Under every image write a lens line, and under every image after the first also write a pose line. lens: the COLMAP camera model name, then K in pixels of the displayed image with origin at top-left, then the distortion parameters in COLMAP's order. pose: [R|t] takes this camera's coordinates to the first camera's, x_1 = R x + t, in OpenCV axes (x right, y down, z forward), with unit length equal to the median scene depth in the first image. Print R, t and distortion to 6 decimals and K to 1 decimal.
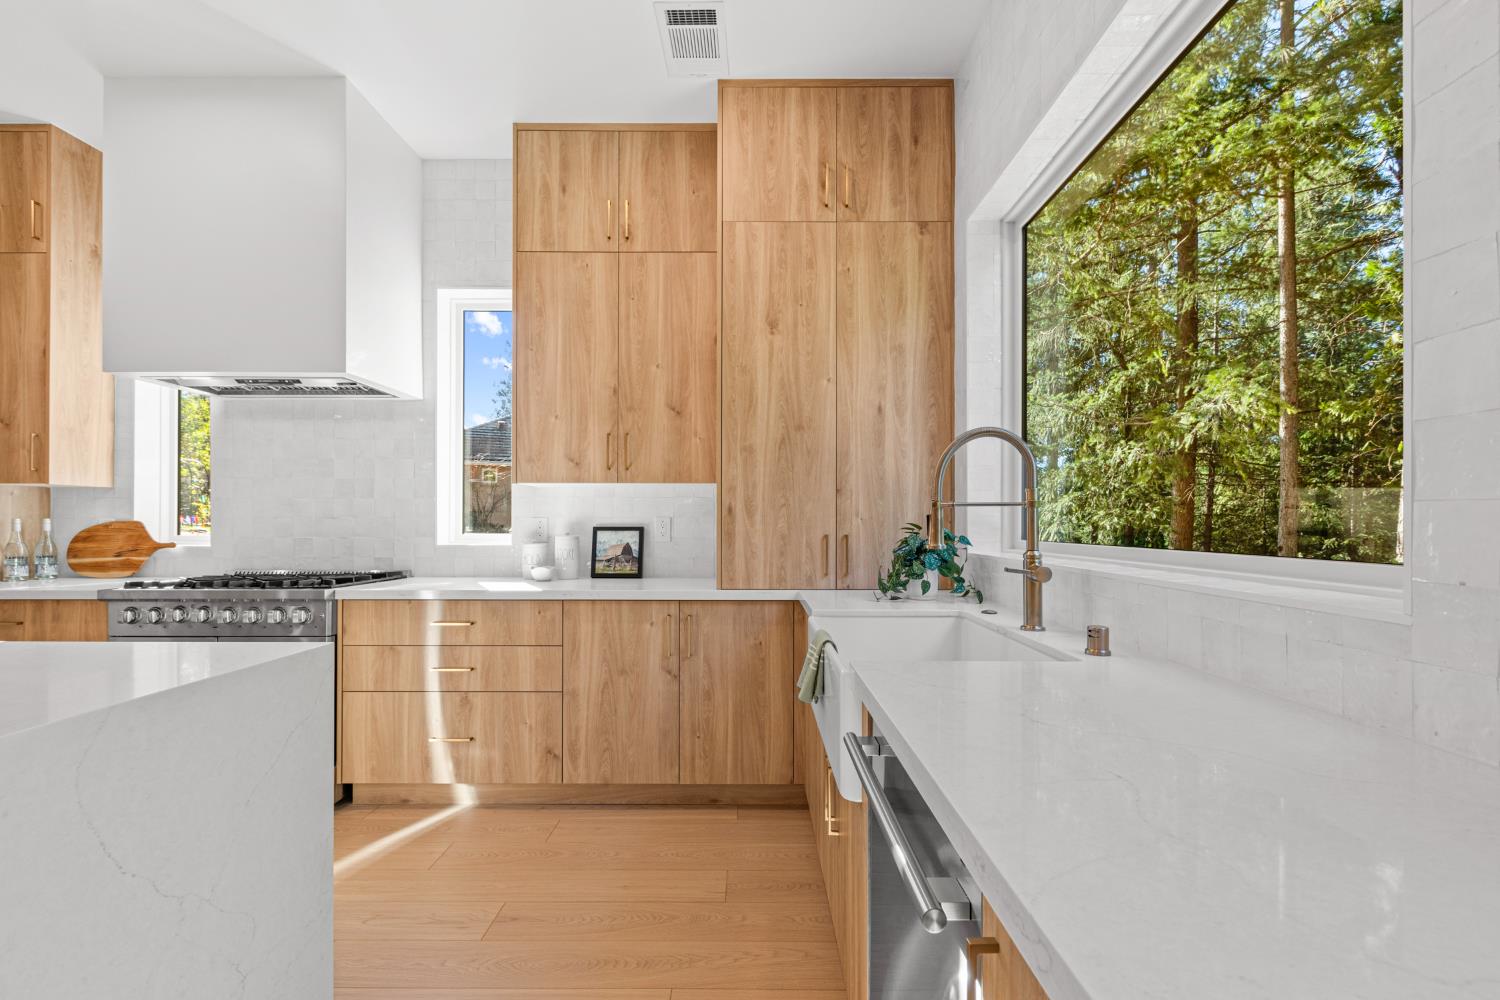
lens RADIAL K [[721.0, 0, 754.4], [0, 721.0, 520.0], [0, 0, 1]] dist [0.001962, 0.000225]
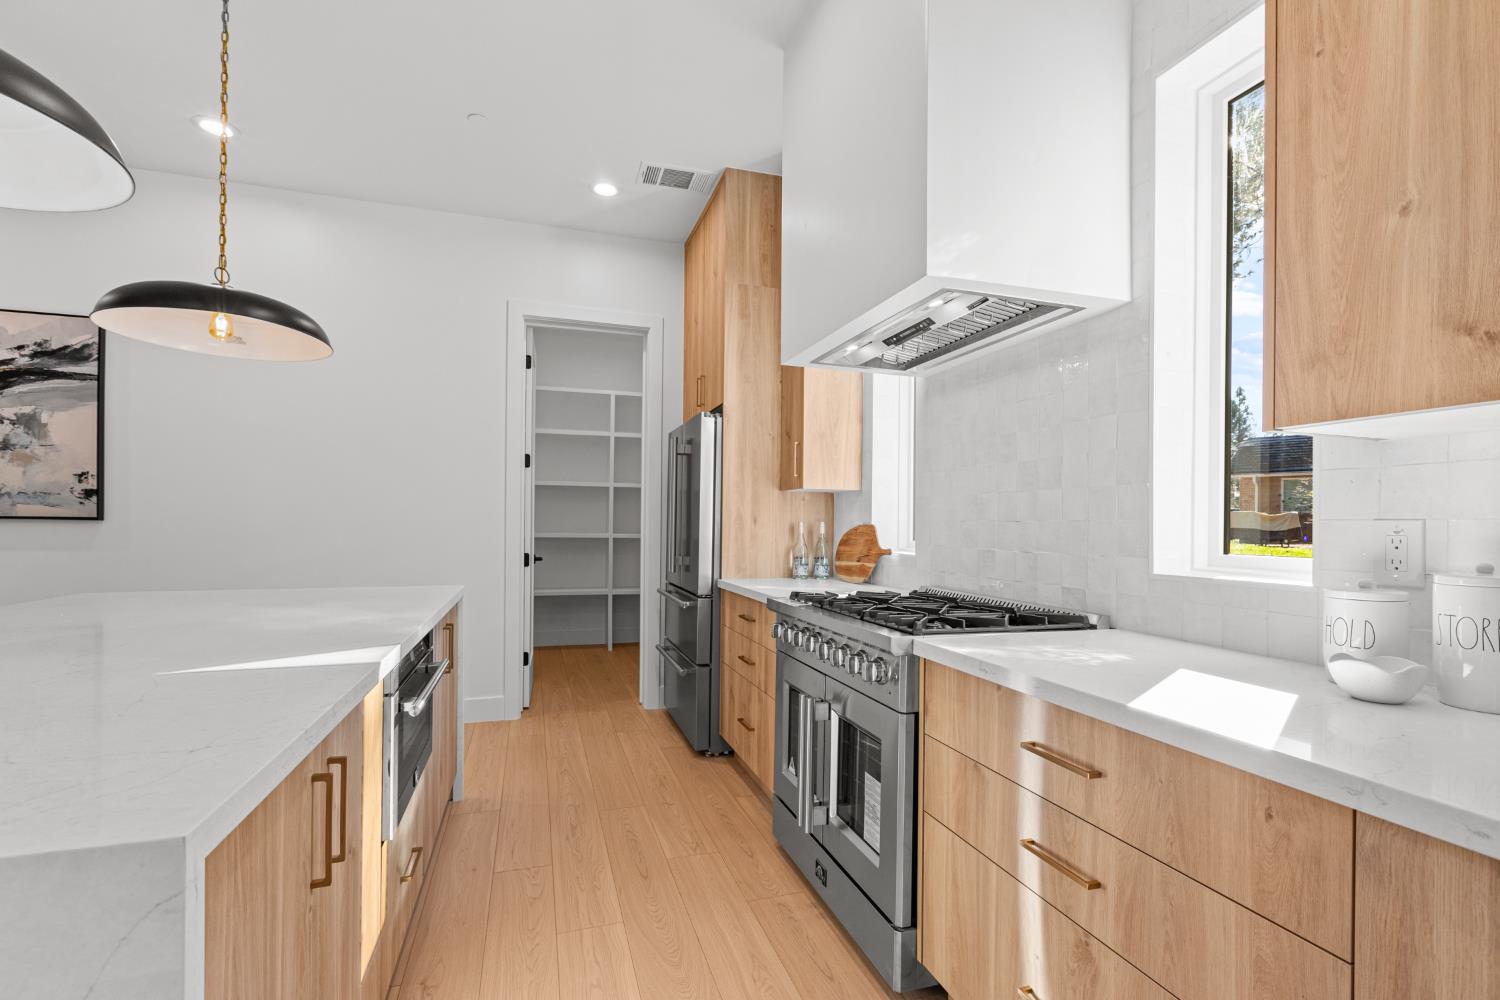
lens RADIAL K [[672.9, 0, 746.5], [0, 672.9, 520.1], [0, 0, 1]] dist [0.001465, -0.000036]
pose [[0.306598, -0.002394, -0.951836, -0.084539], [-0.004676, 0.999981, -0.004022, -0.000364], [0.951828, 0.005684, 0.306581, 0.687834]]
